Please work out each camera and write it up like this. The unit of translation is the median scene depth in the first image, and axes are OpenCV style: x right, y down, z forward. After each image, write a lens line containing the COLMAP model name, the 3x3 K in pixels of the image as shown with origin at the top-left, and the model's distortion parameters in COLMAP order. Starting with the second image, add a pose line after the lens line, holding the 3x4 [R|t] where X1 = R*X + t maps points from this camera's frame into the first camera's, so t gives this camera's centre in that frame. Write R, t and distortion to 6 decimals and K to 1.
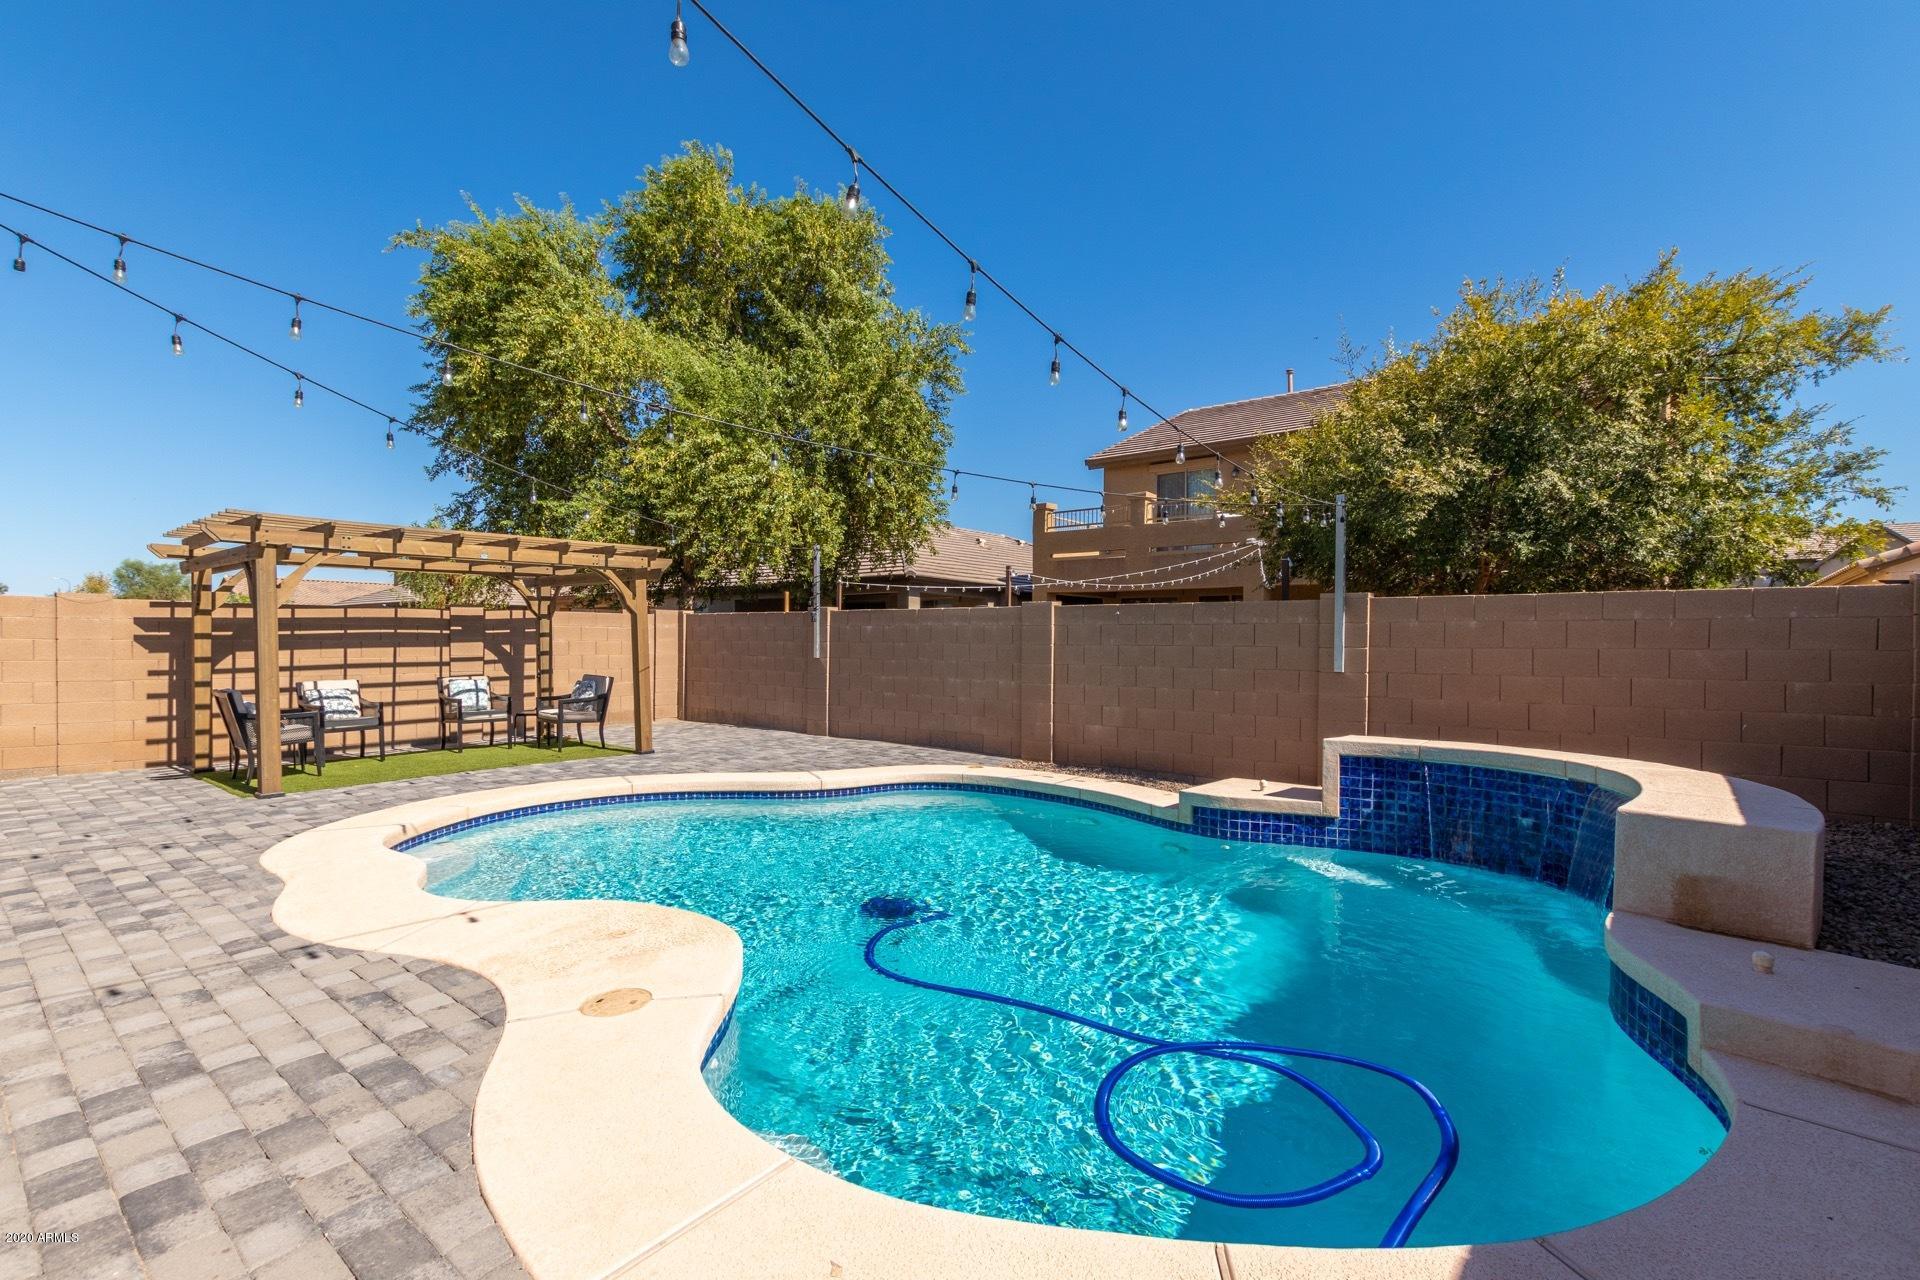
lens RADIAL K [[869.0, 0, 945.0], [0, 869.0, 646.4], [0, 0, 1]] dist [0.001035, 0.000461]
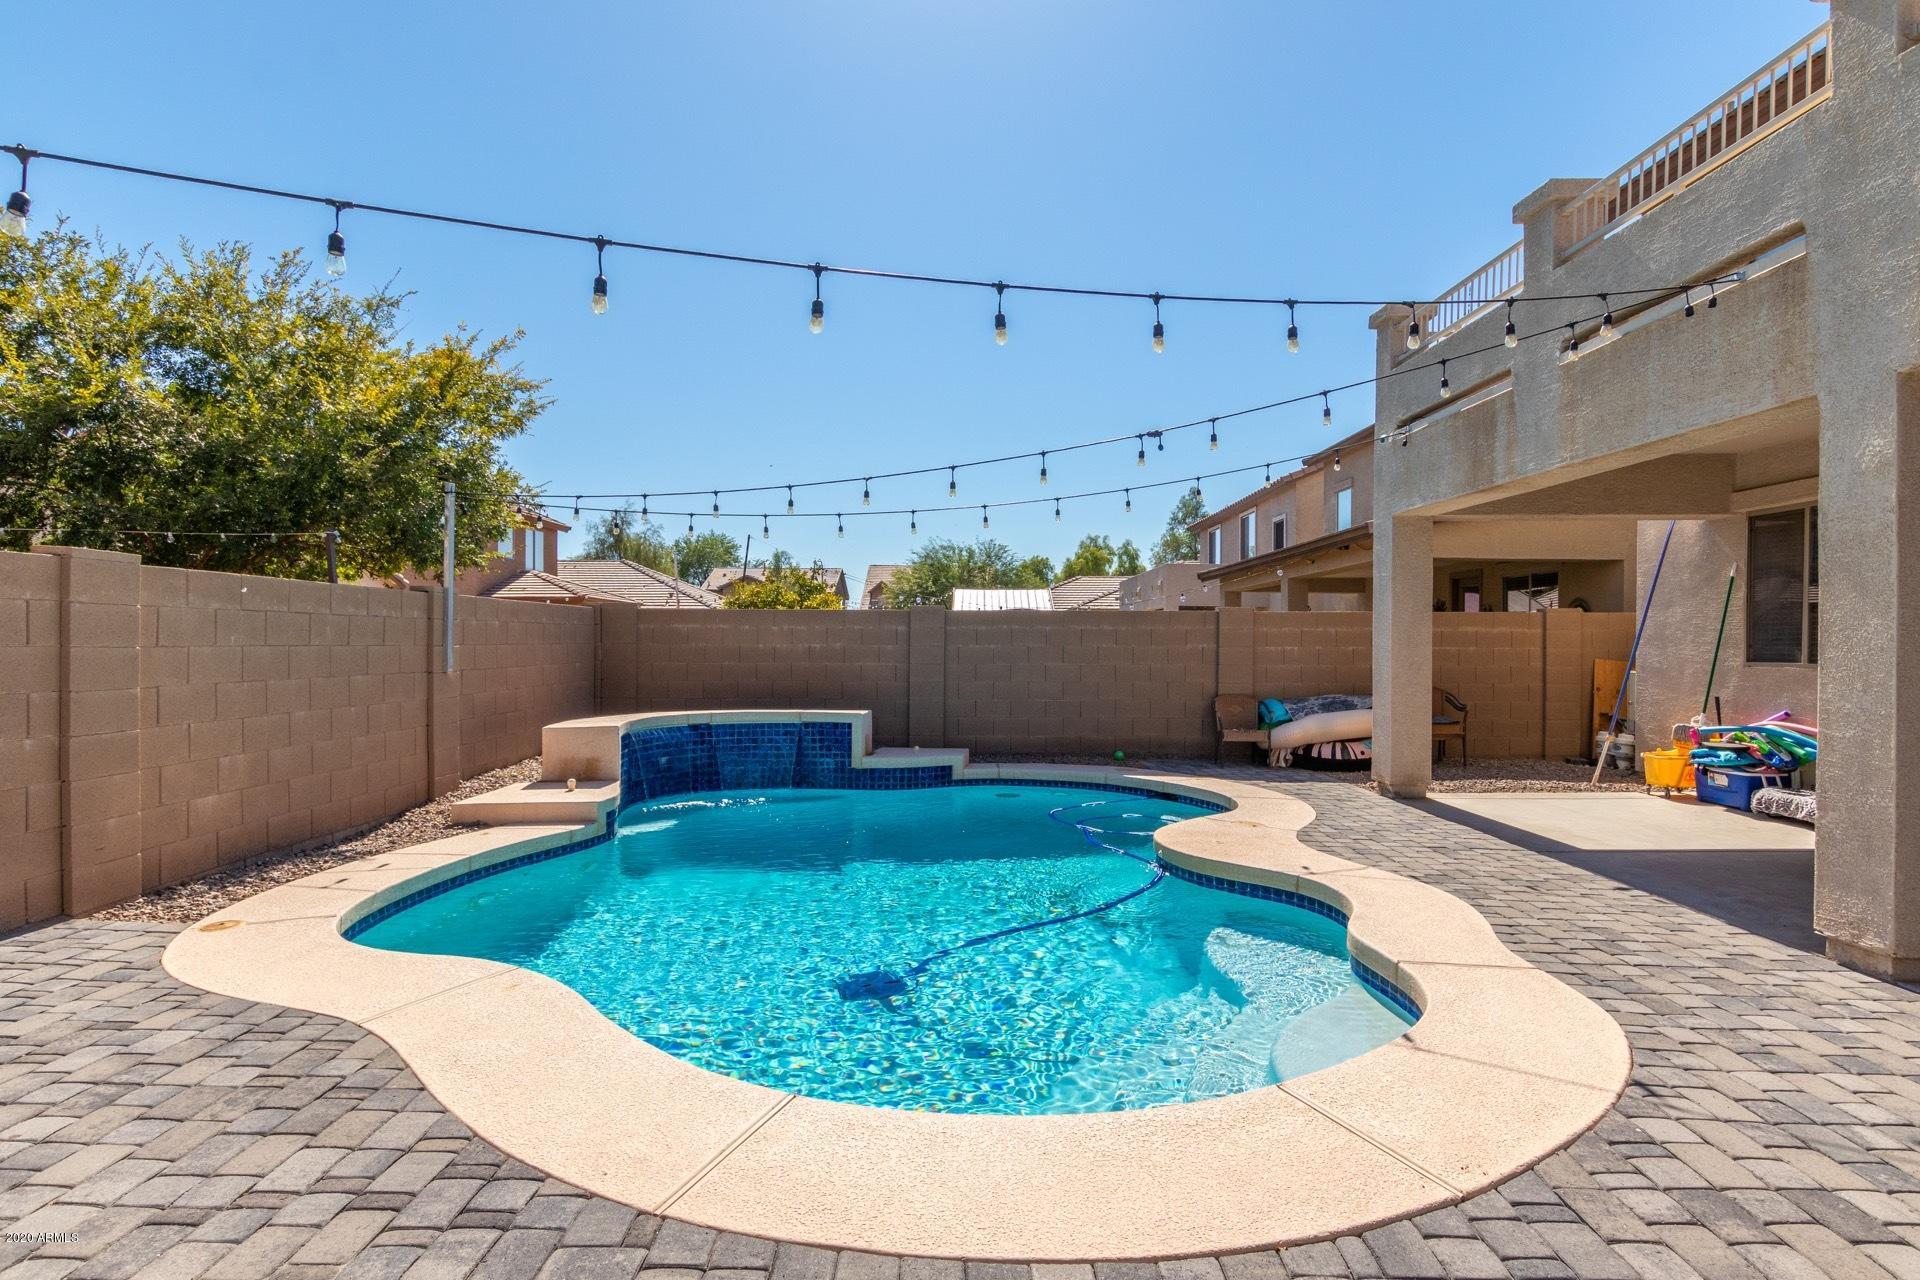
lens RADIAL K [[983.4, 0, 960.0], [0, 983.4, 640.0], [0, 0, 1]] dist [0.001837, 0.000114]
pose [[-0.639557, -0.008634, 0.768695, -0.838047], [-0.005445, 0.999963, 0.006702, -0.017160], [-0.768724, 0.000101, -0.639580, 1.471111]]
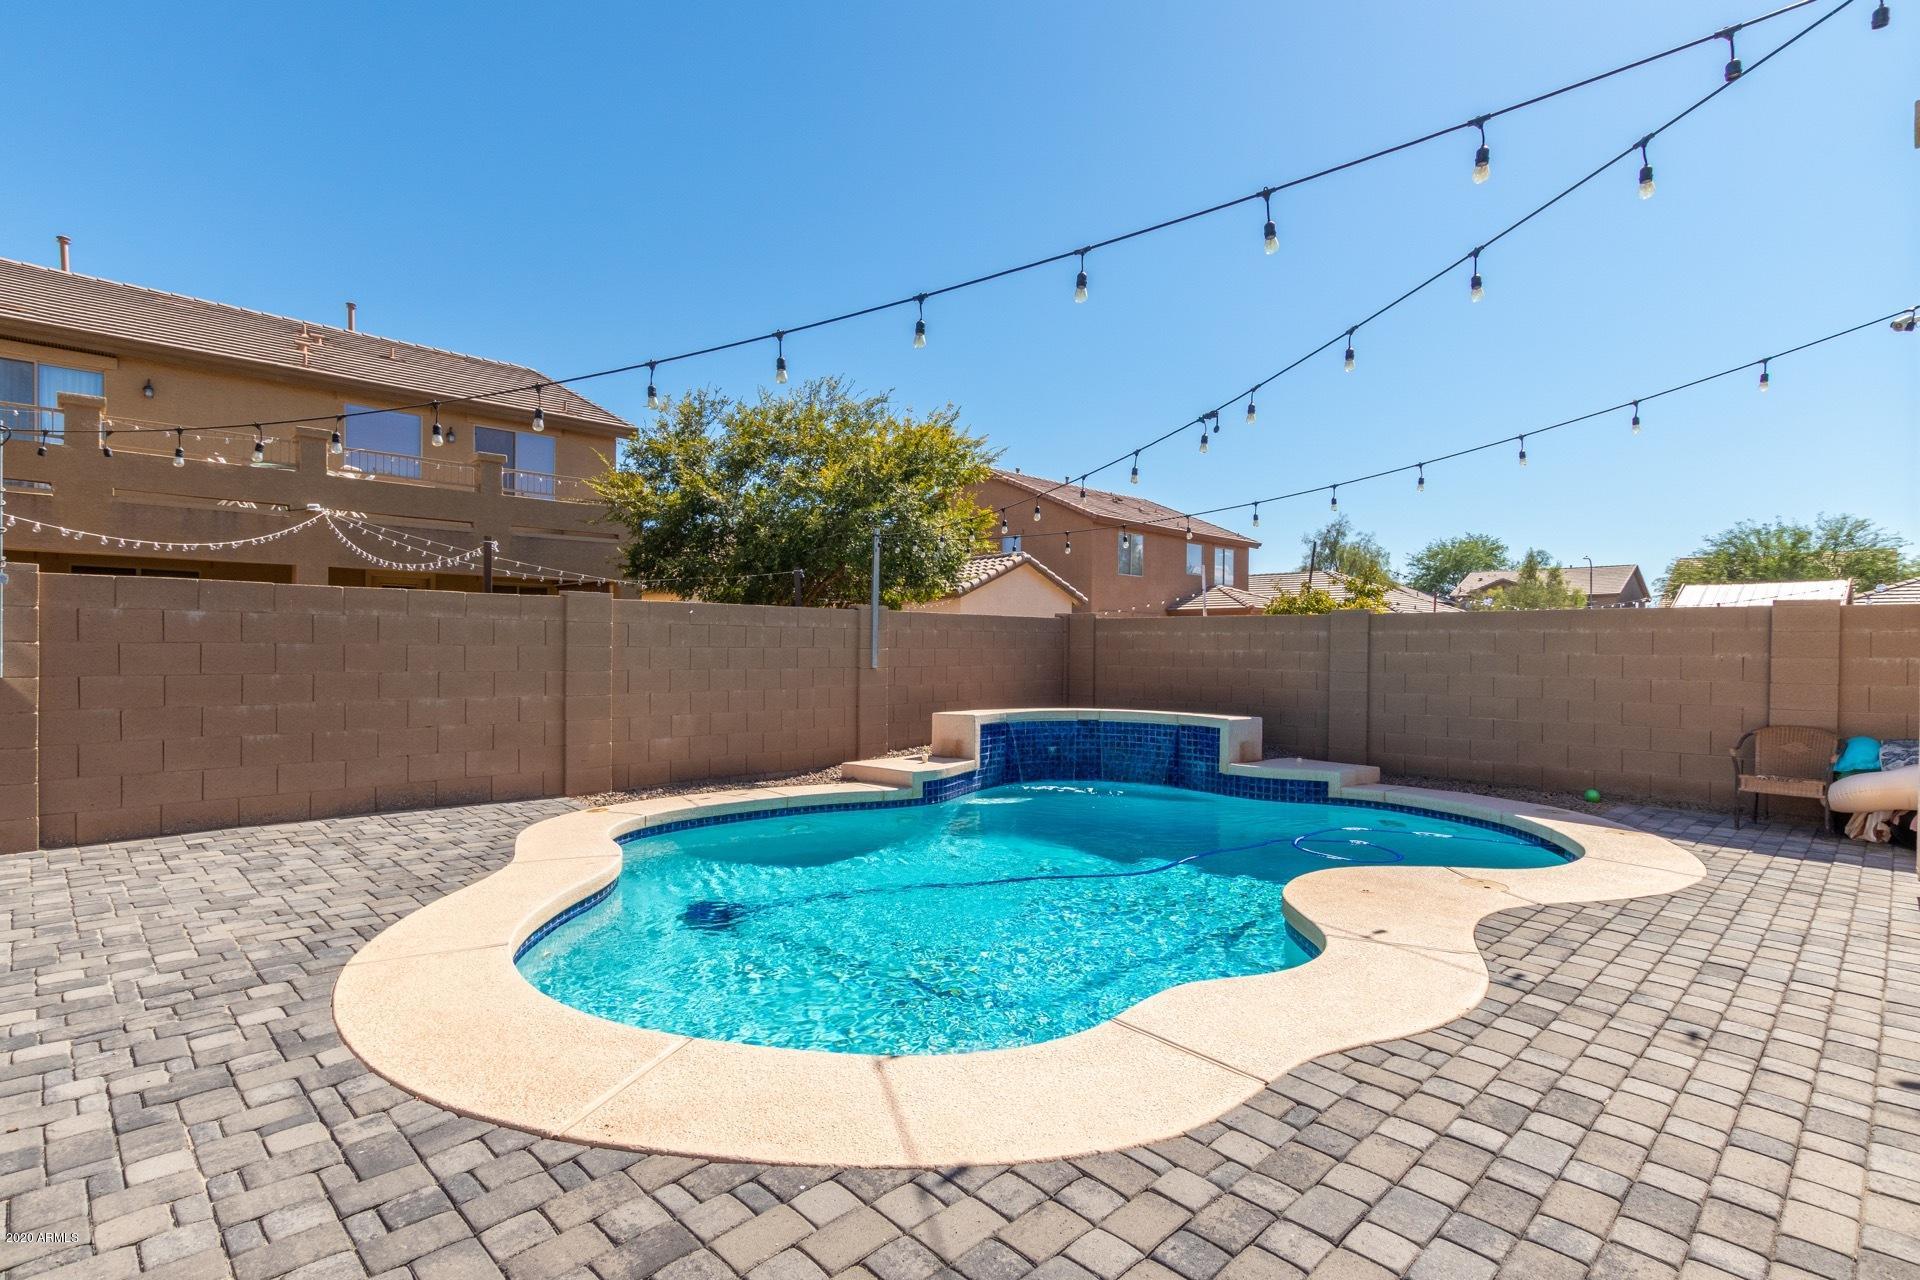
lens RADIAL K [[937.3, 0, 960.0], [0, 937.3, 640.0], [0, 0, 1]] dist [0.011862, 0.000214]
pose [[0.095240, -0.000916, 0.995454, -1.056832], [-0.003099, 0.999994, 0.001216, -0.015039], [-0.995450, -0.003200, 0.095237, 0.872538]]
